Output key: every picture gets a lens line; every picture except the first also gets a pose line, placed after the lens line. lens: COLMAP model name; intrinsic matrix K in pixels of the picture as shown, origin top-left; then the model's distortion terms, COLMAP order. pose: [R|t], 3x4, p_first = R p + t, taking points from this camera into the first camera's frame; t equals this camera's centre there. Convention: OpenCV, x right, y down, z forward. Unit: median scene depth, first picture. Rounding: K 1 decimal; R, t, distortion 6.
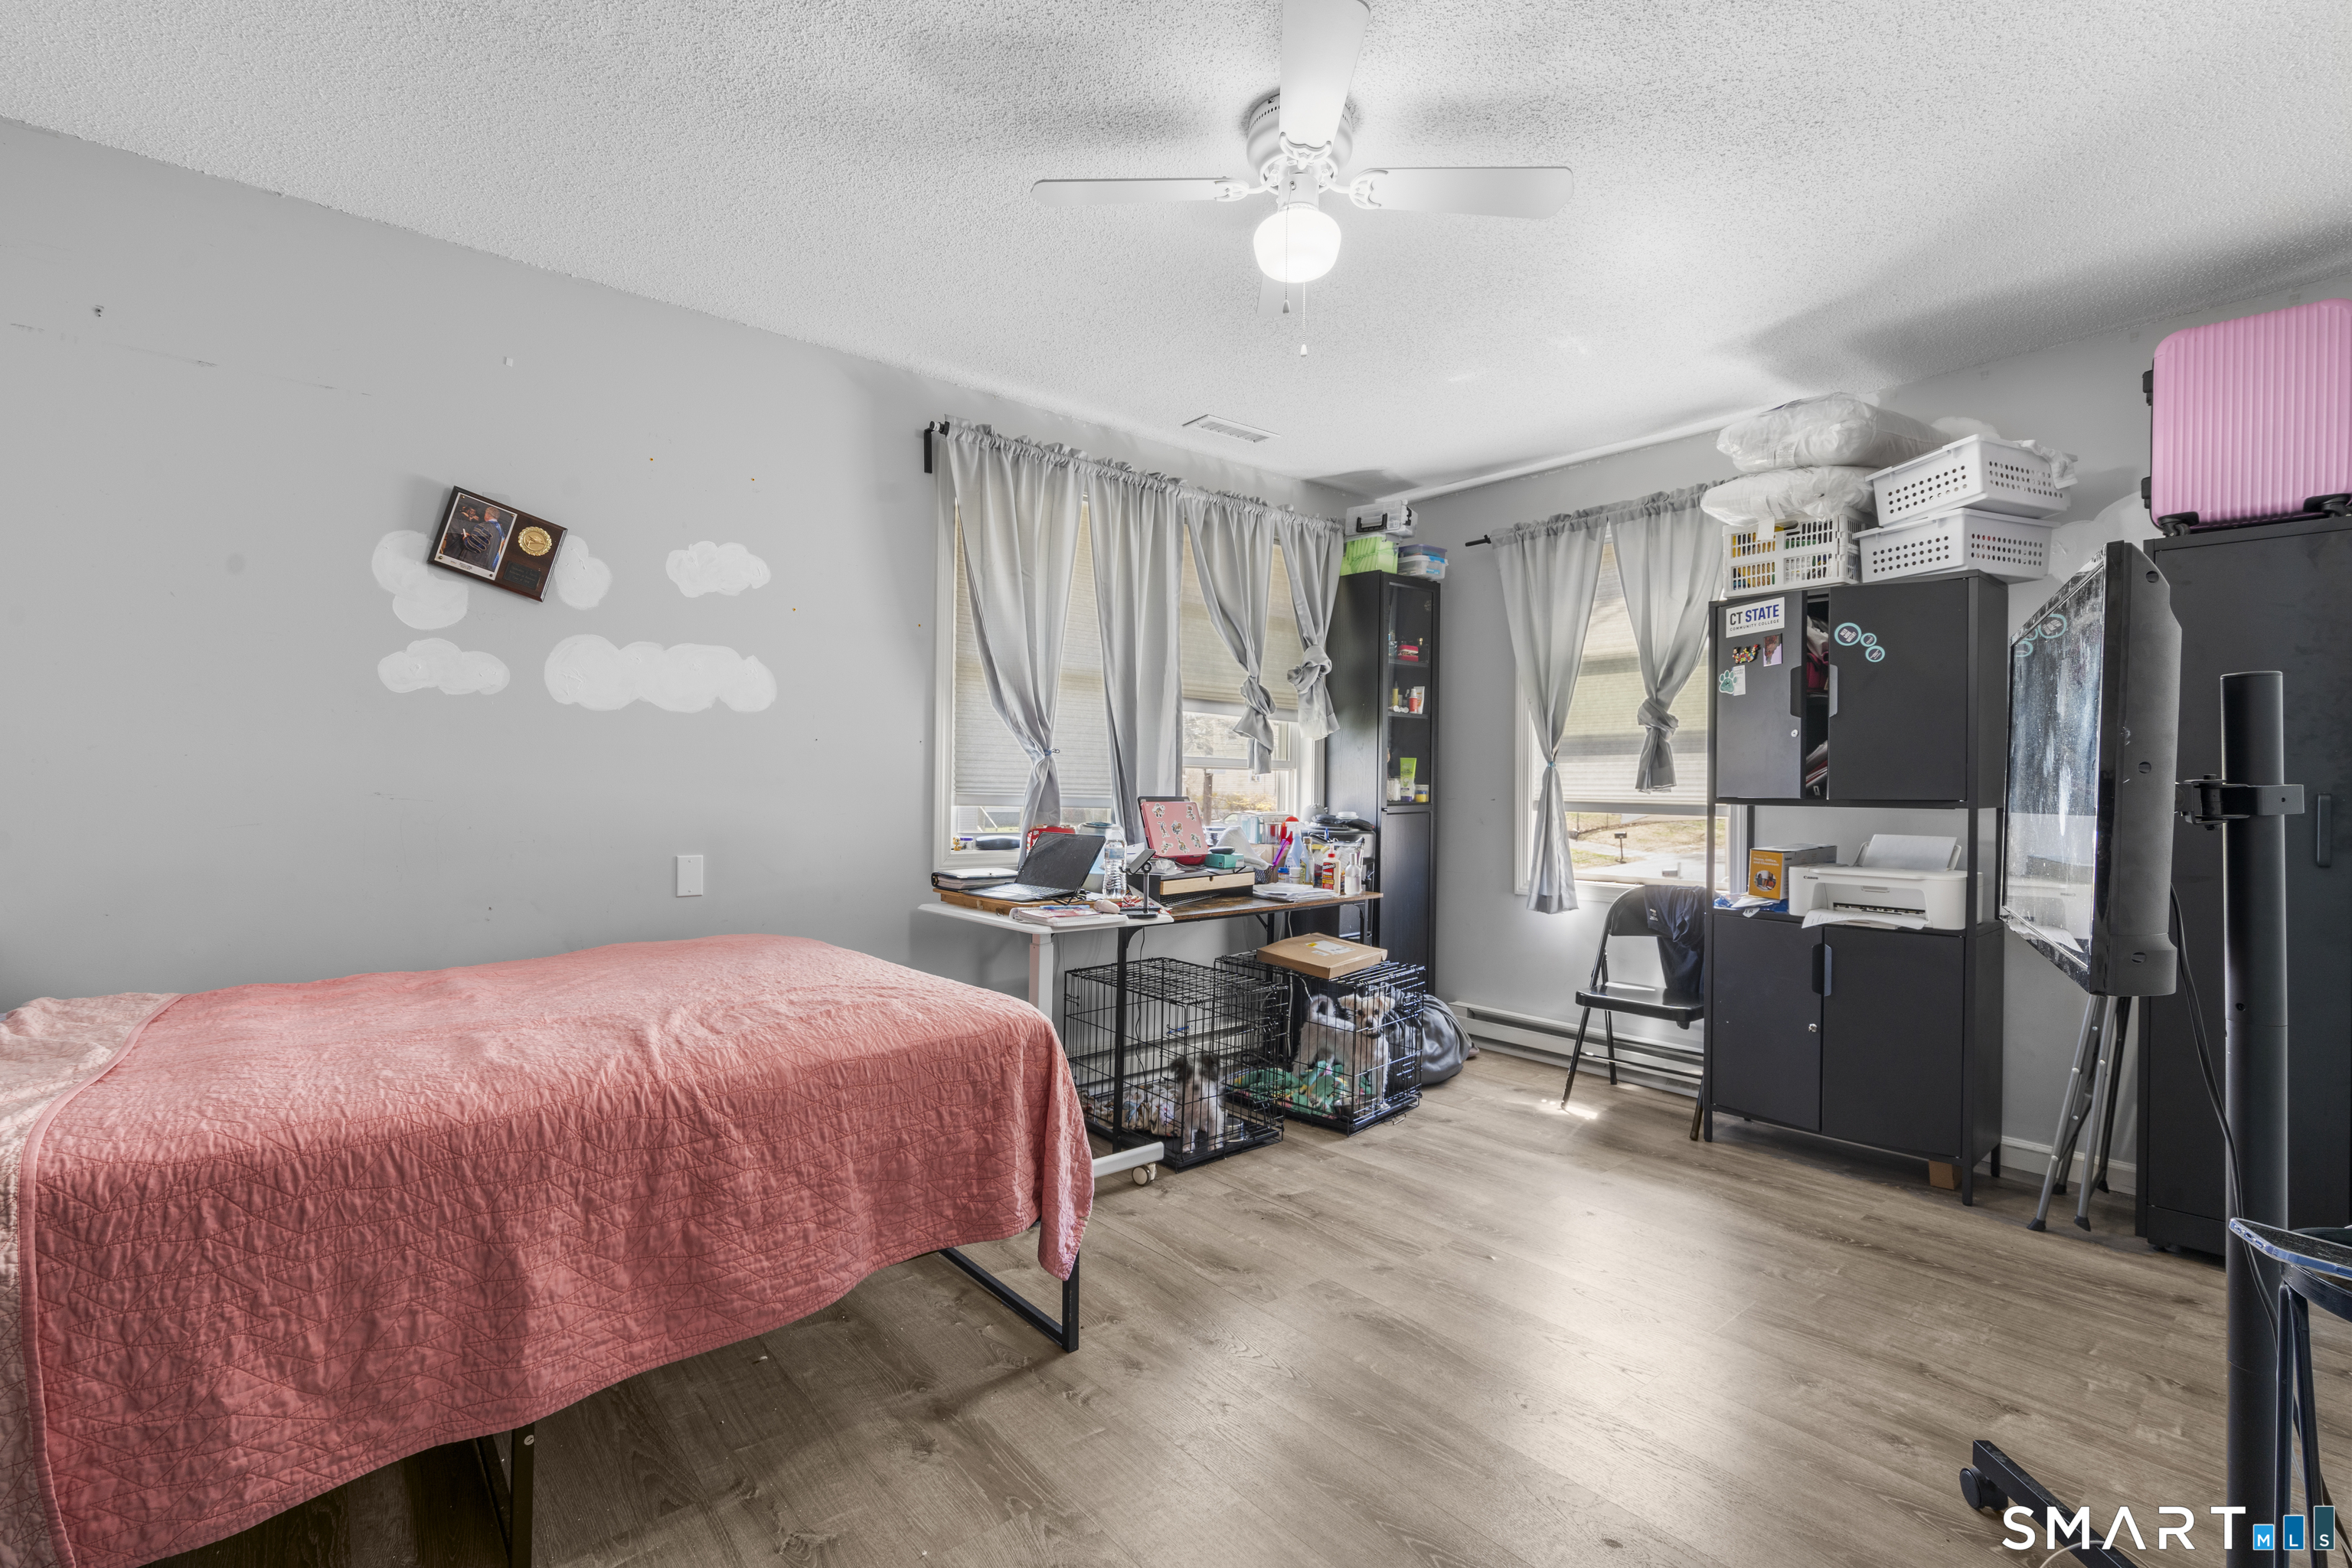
lens RADIAL K [[1054.1, 0, 1173.8], [0, 1054.1, 789.1], [0, 0, 1]] dist [-0.010546, 0.005407]
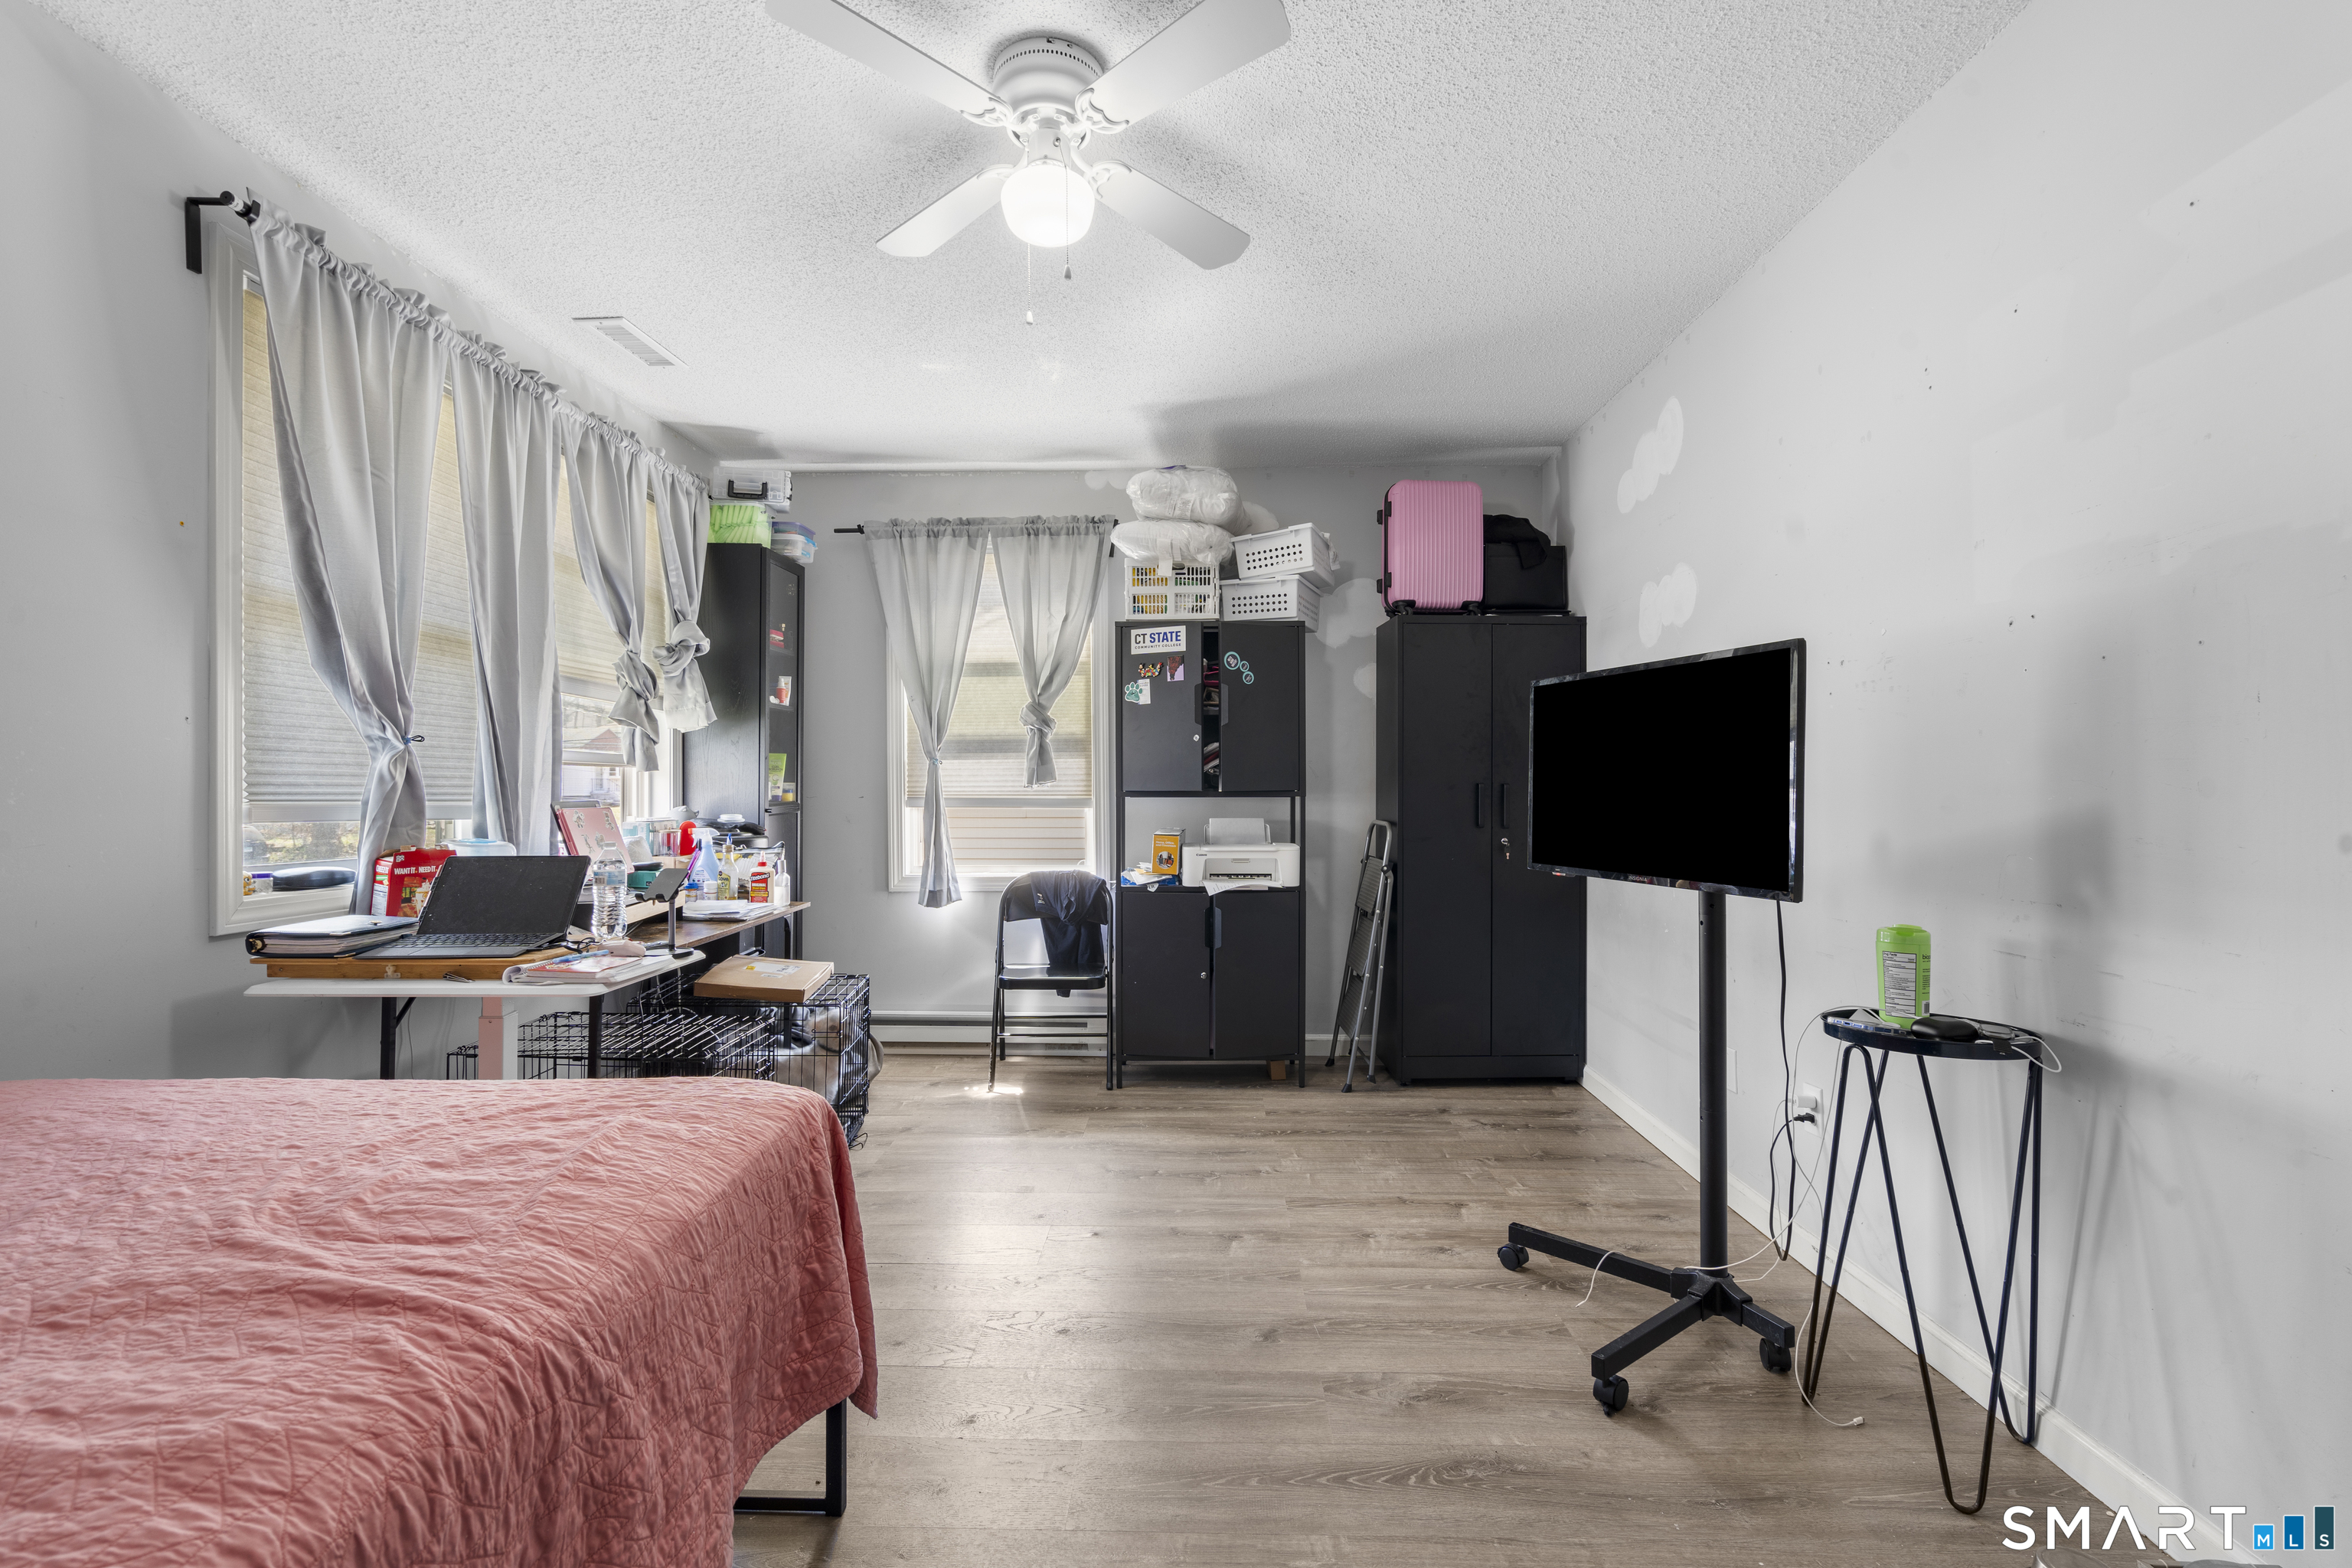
lens RADIAL K [[1054.1, 0, 1173.5], [0, 1054.1, 790.0], [0, 0, 1]] dist [-0.010546, 0.005407]
pose [[0.662491, -0.014573, 0.748928, -0.300933], [0.011023, 0.999892, 0.009706, -0.003938], [-0.748988, 0.001826, 0.662581, 0.175792]]
